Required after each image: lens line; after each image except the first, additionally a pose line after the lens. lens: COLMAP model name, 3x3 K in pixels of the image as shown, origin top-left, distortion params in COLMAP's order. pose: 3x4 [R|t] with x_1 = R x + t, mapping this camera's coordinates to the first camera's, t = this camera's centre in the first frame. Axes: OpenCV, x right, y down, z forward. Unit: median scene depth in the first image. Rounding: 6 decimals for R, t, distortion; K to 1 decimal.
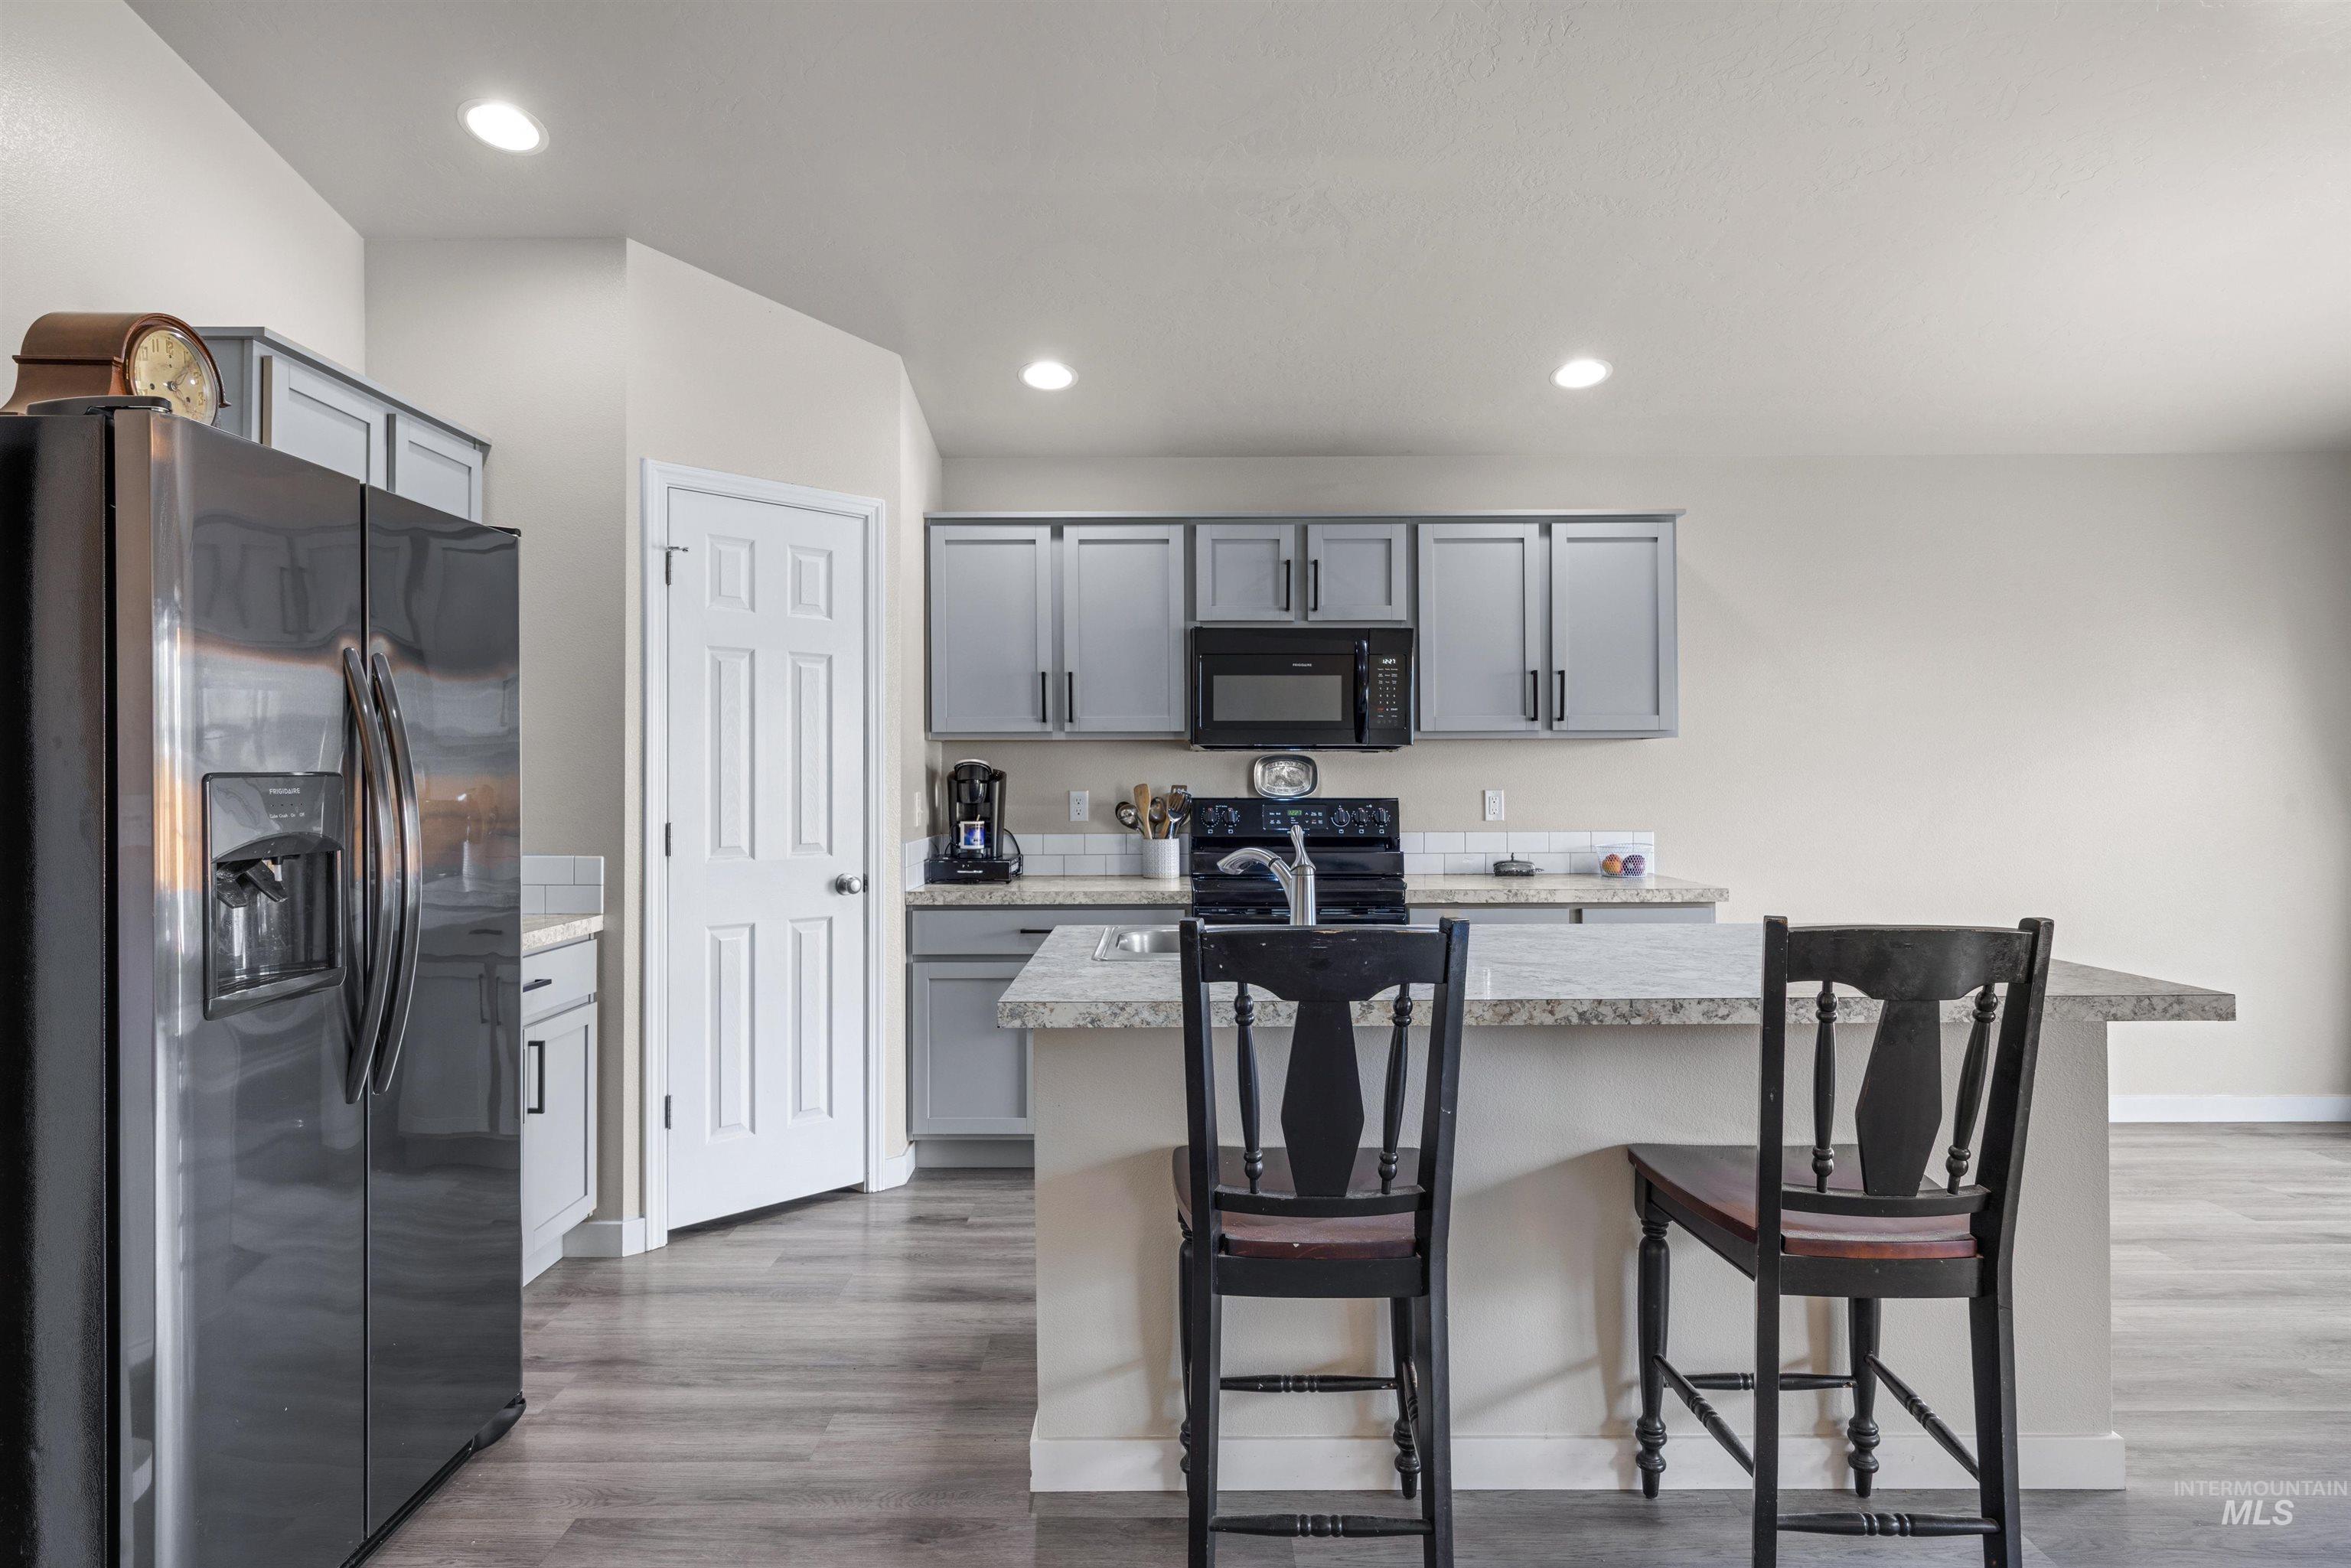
lens RADIAL K [[1293.0, 0, 1167.5], [0, 1293.0, 771.5], [0, 0, 1]] dist [0.001947, -0.000350]
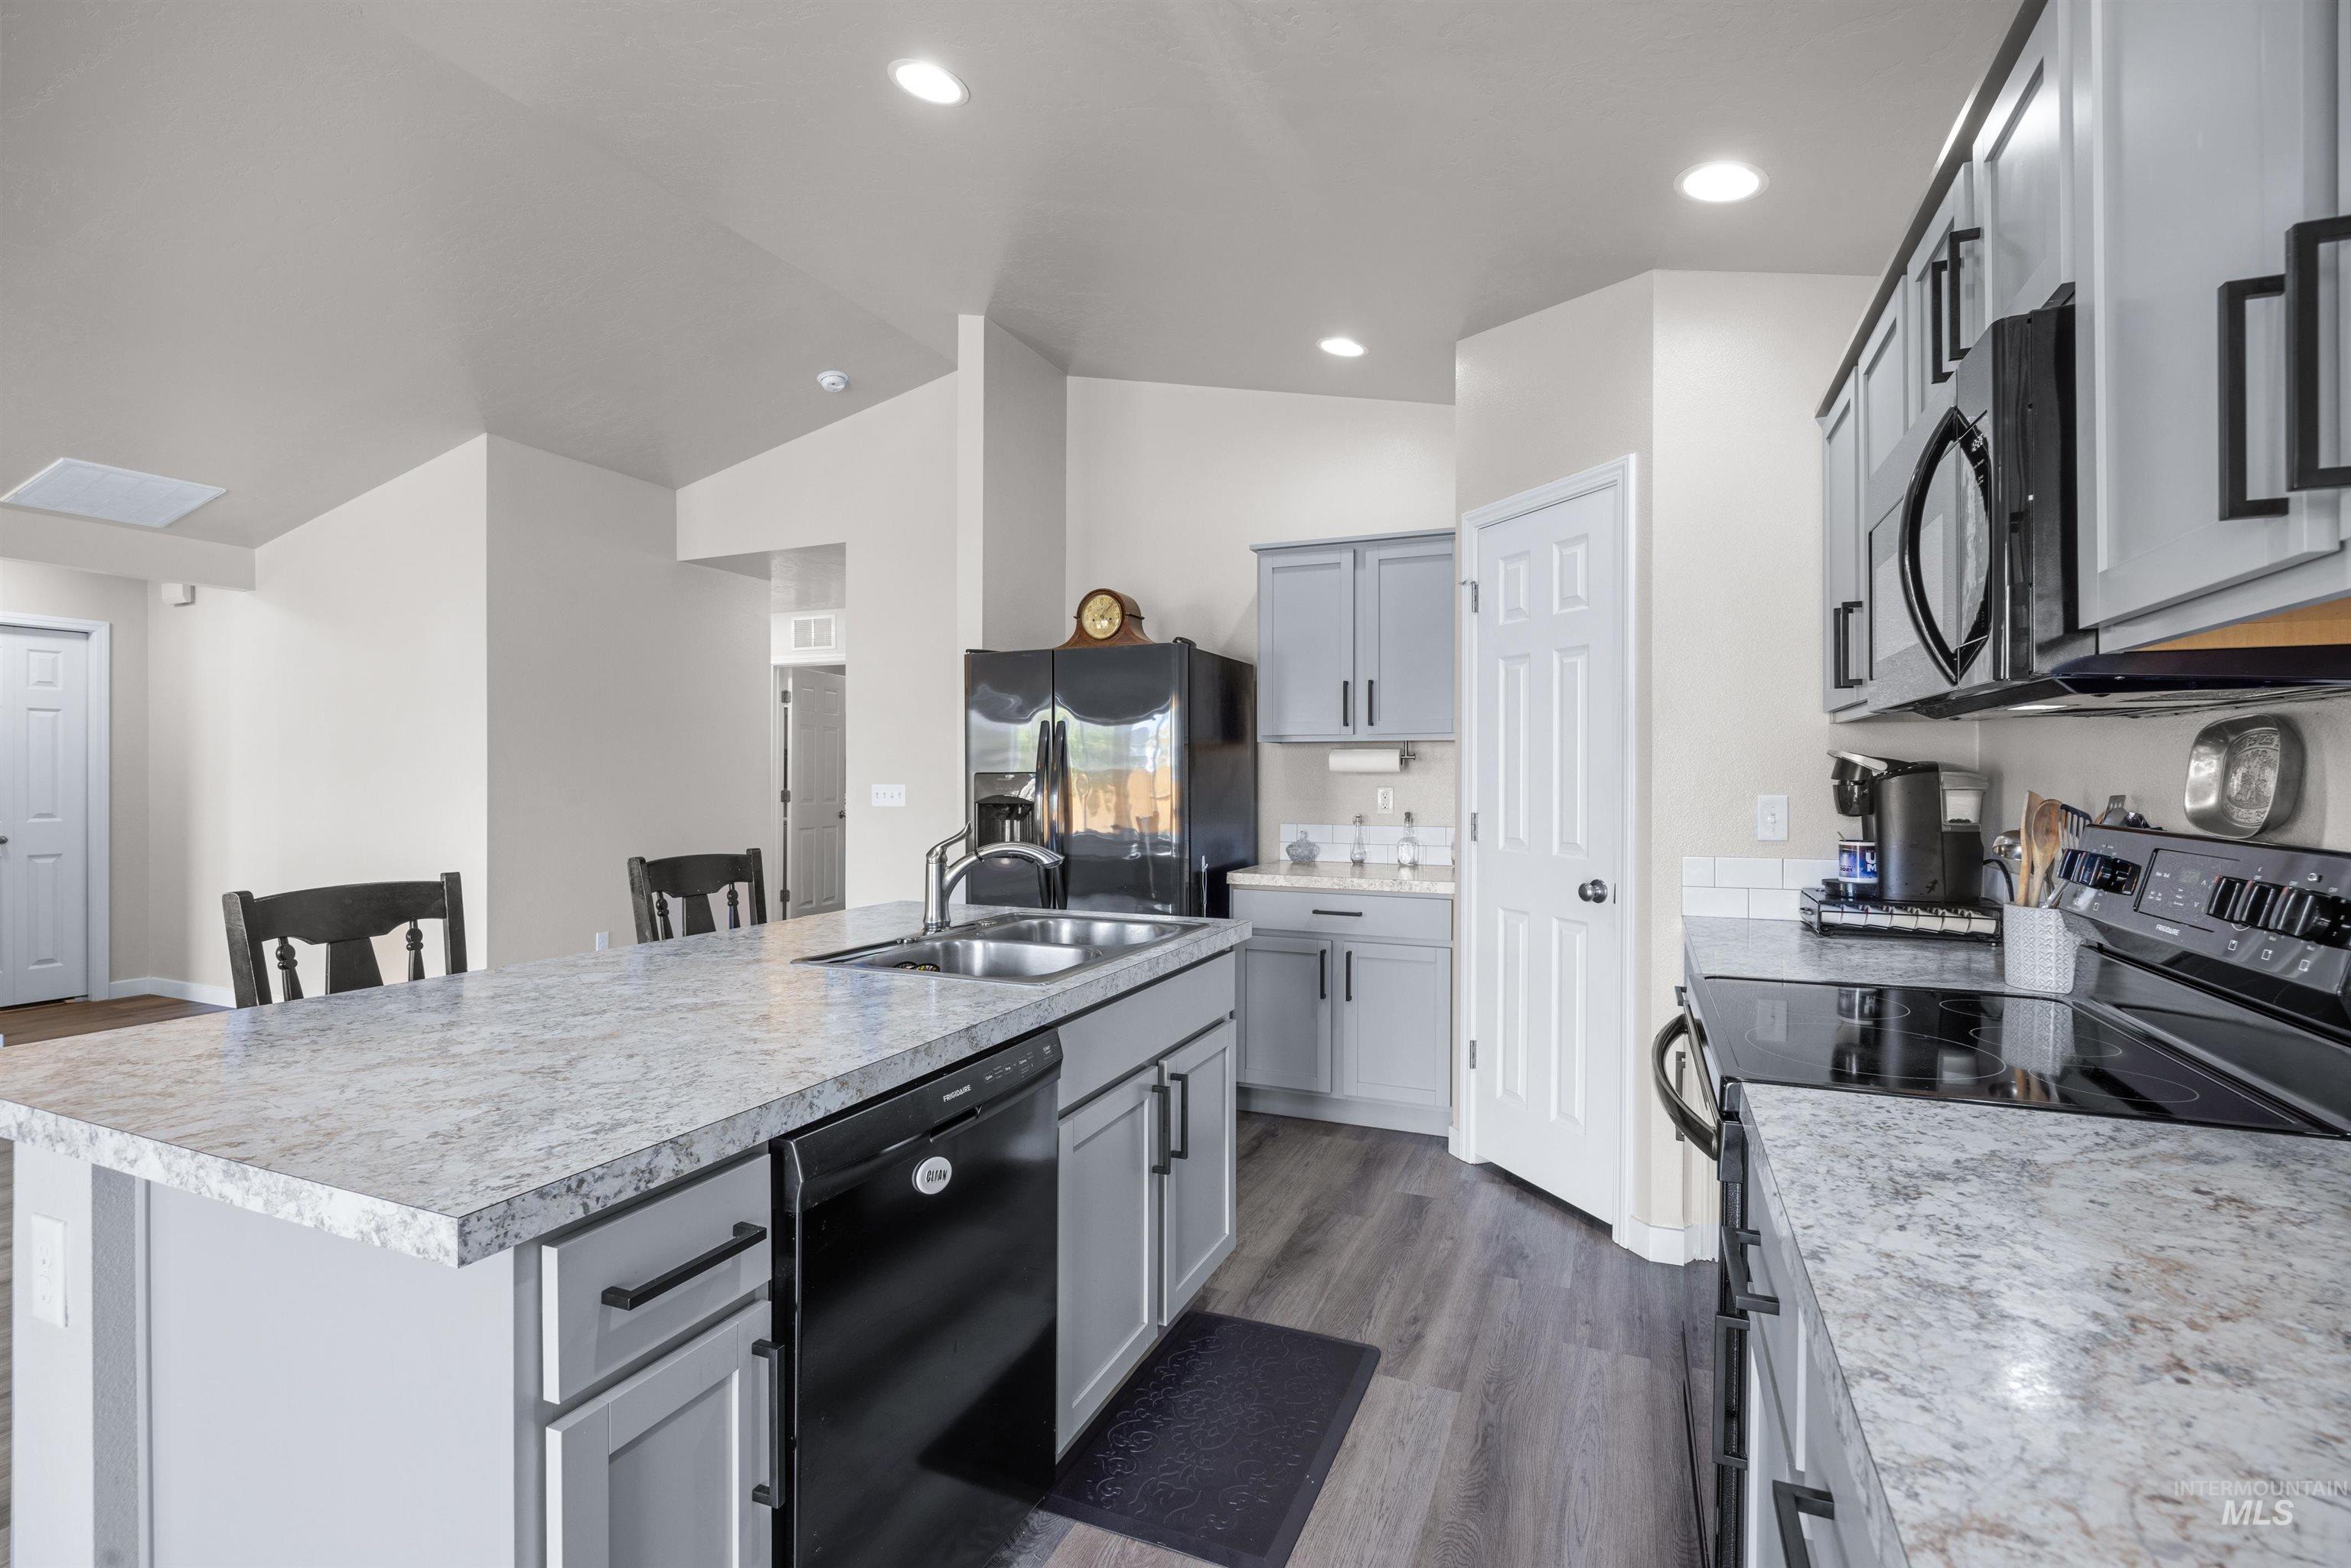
lens RADIAL K [[1091.4, 0, 1185.3], [0, 1091.4, 781.2], [0, 0, 1]] dist [-0.010822, 0.001371]
pose [[-0.379602, 0.008148, -0.925114, 0.516176], [0.004384, 0.999966, 0.007009, 0.002095], [0.925139, -0.001395, -0.379625, 0.907291]]
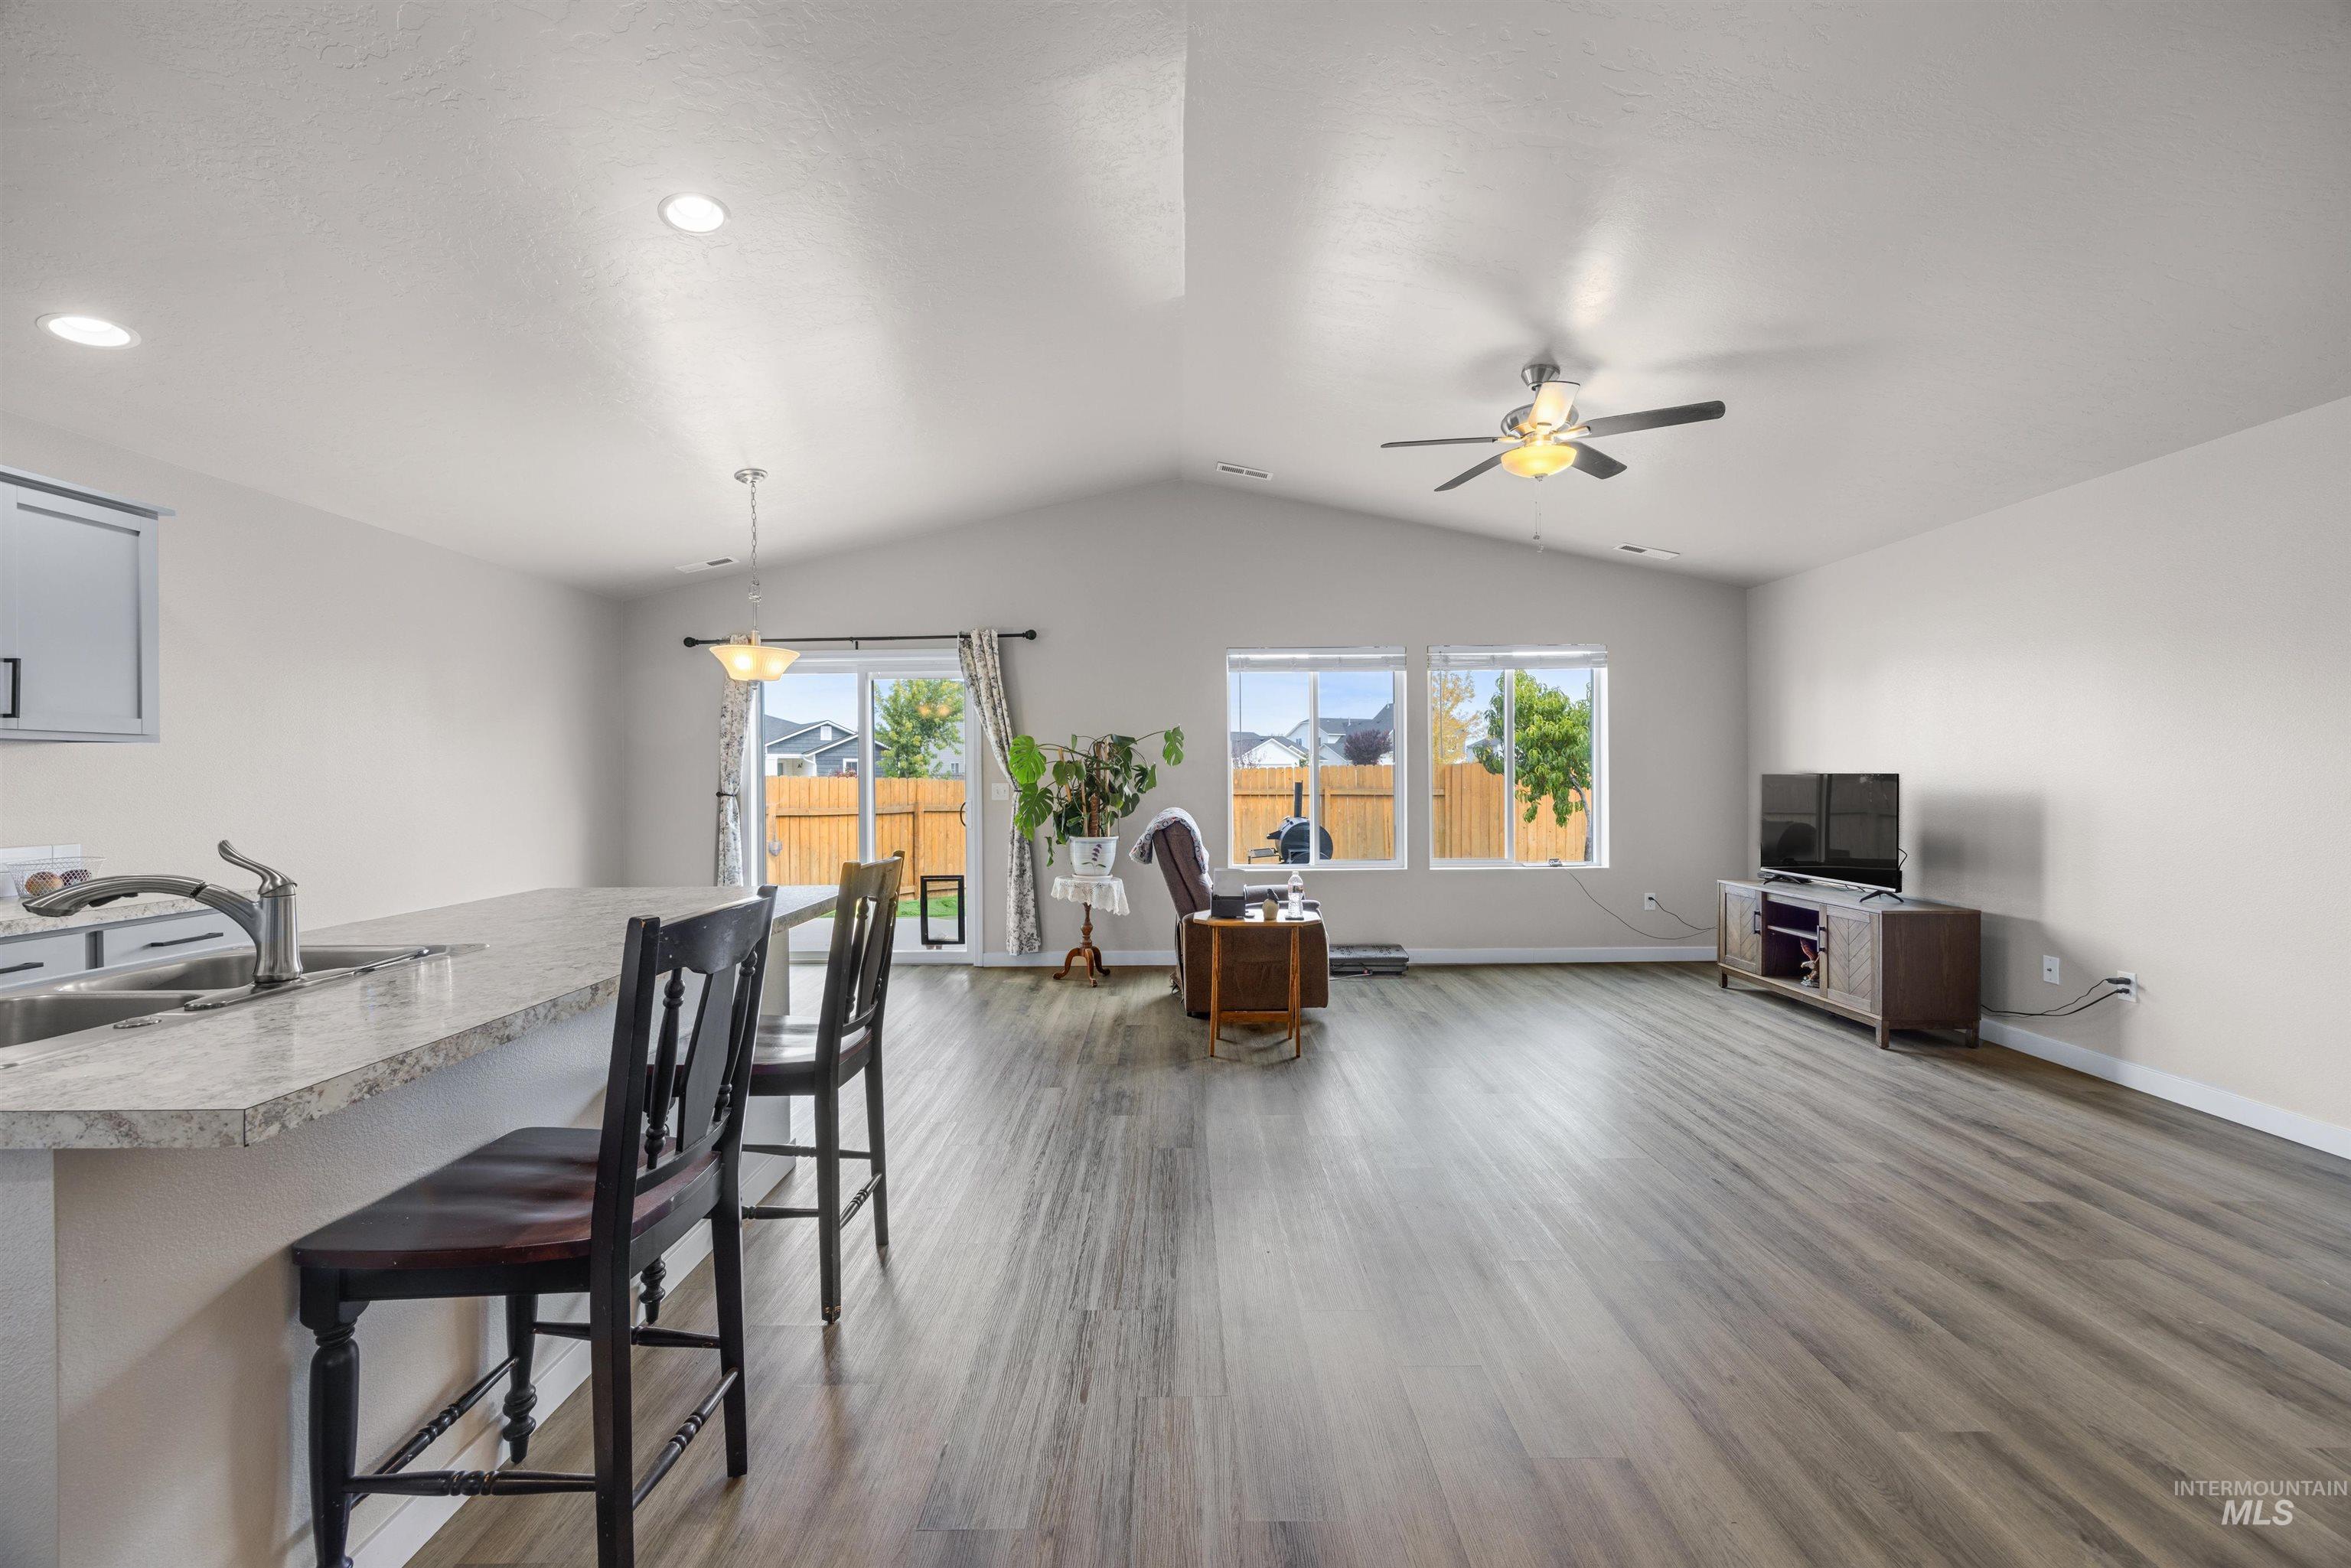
lens RADIAL K [[895.8, 0, 1175.4], [0, 895.8, 781.4], [0, 0, 1]] dist [0.000431, -0.000204]
pose [[-0.000548, -0.001966, 0.999998, -0.281121], [0.001487, 0.999997, 0.001967, 0.002584], [-0.999999, 0.001488, -0.000545, 0.238100]]
